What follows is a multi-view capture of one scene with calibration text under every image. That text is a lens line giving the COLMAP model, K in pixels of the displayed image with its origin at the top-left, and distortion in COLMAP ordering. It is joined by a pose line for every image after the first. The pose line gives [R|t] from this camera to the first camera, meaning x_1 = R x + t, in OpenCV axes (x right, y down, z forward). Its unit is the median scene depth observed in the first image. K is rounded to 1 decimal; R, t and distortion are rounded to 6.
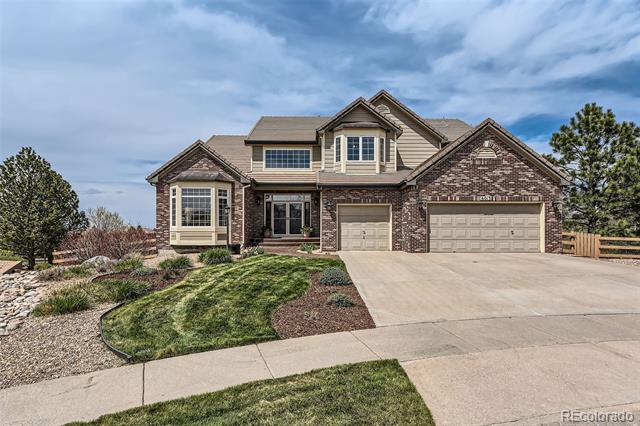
lens RADIAL K [[341.8, 0, 319.8], [0, 341.8, 215.7], [0, 0, 1]] dist [0.002193, -0.000186]
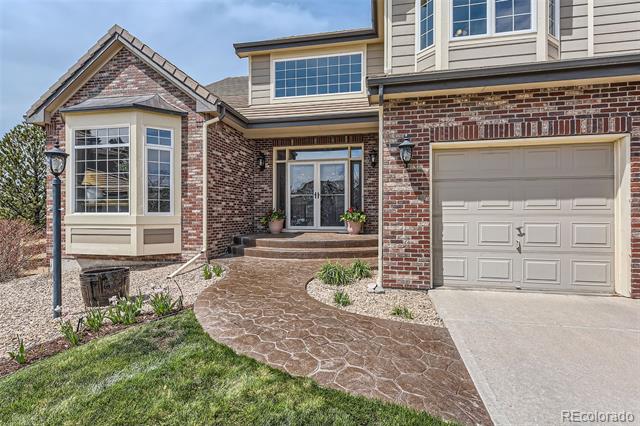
lens RADIAL K [[341.8, 0, 325.3], [0, 341.8, 214.3], [0, 0, 1]] dist [0.002193, -0.000186]
pose [[0.983665, -0.002035, -0.179998, 0.009555], [0.011315, 0.998658, 0.050547, 0.013360], [0.179653, -0.051758, 0.982367, 0.588131]]
